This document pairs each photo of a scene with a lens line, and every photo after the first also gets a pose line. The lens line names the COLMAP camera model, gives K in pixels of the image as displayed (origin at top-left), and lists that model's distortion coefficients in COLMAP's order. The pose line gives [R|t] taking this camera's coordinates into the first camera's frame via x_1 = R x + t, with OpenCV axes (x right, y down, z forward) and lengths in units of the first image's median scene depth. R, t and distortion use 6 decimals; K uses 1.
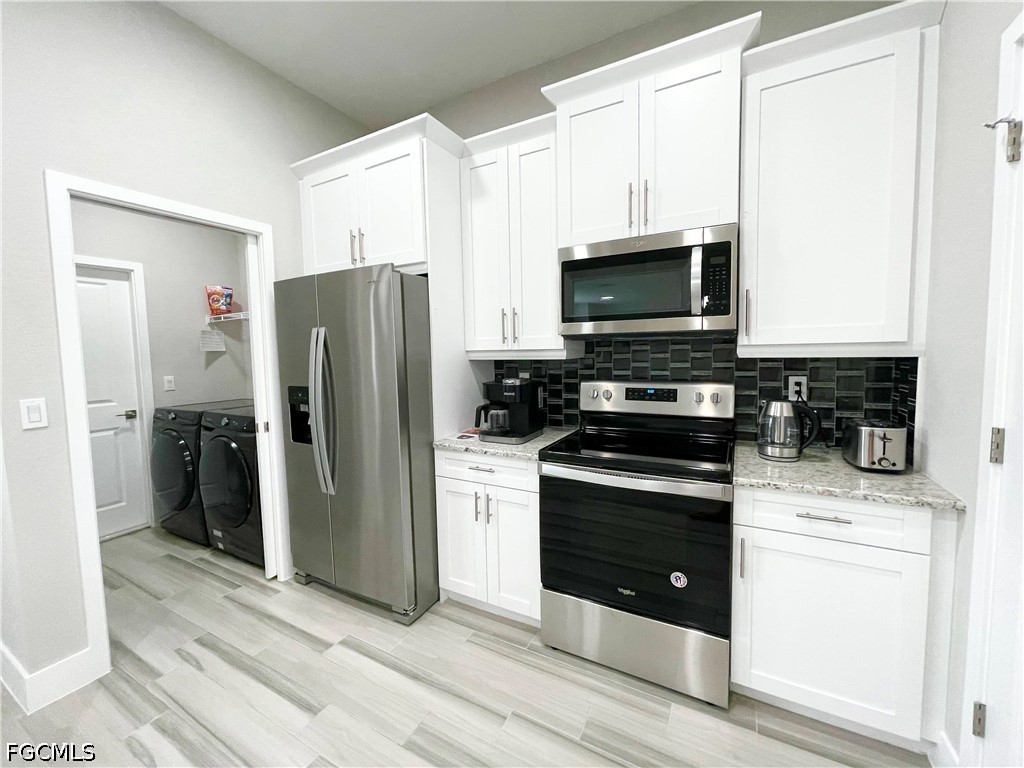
lens RADIAL K [[413.8, 0, 509.3], [0, 413.8, 376.7], [0, 0, 1]] dist [-0.002643, 0.000041]
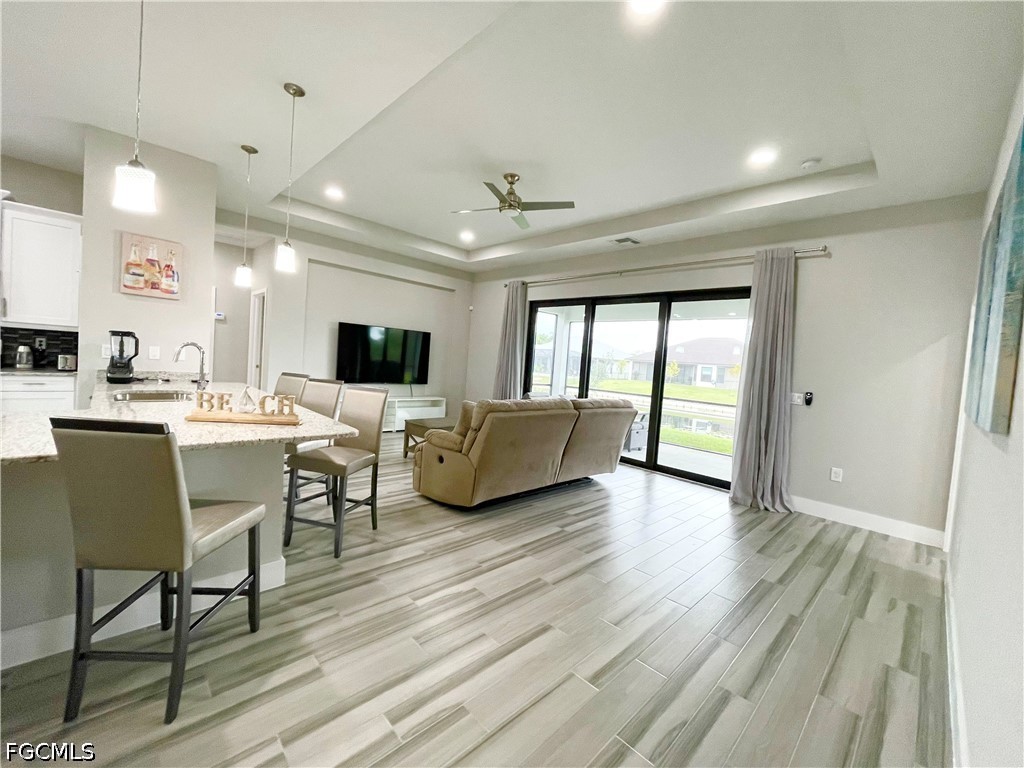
lens RADIAL K [[413.8, 0, 509.3], [0, 413.8, 376.7], [0, 0, 1]] dist [-0.002643, 0.000041]
pose [[0.291524, 0.003093, 0.956558, -0.677266], [-0.017959, 0.999836, 0.002241, 0.148960], [-0.956395, -0.017832, 0.291532, -1.990756]]
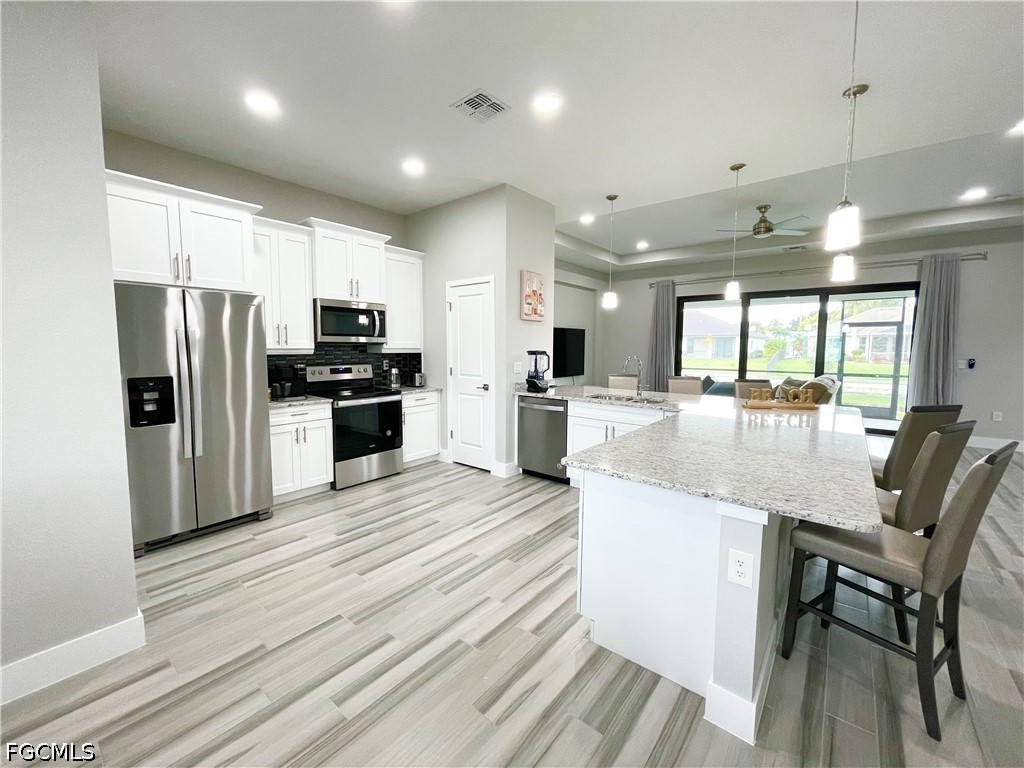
lens RADIAL K [[413.8, 0, 509.3], [0, 413.8, 376.7], [0, 0, 1]] dist [-0.002643, 0.000041]
pose [[0.182634, -0.054623, 0.981662, -1.625654], [0.054679, 0.997475, 0.045330, 0.024967], [-0.981659, 0.045398, 0.185160, -0.244578]]
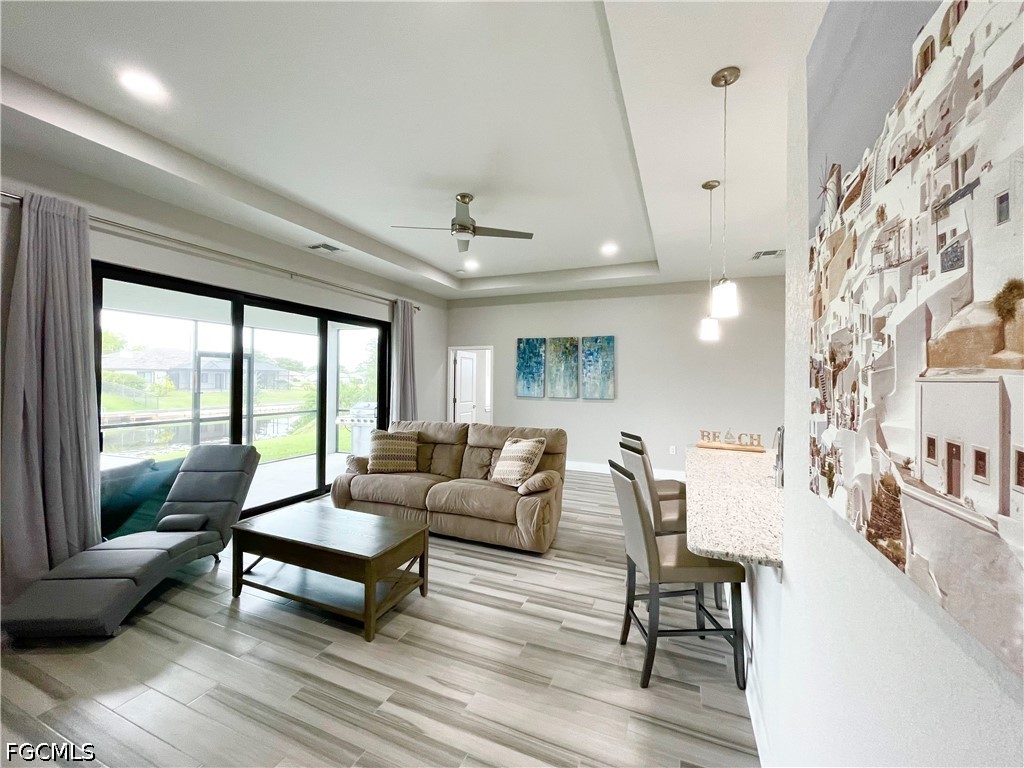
lens RADIAL K [[413.8, 0, 509.3], [0, 413.8, 376.7], [0, 0, 1]] dist [-0.002643, 0.000041]
pose [[-0.993828, 0.009722, -0.110503, 1.312635], [0.003515, 0.998412, 0.056228, -0.127529], [0.110874, 0.055492, -0.992284, 0.558242]]
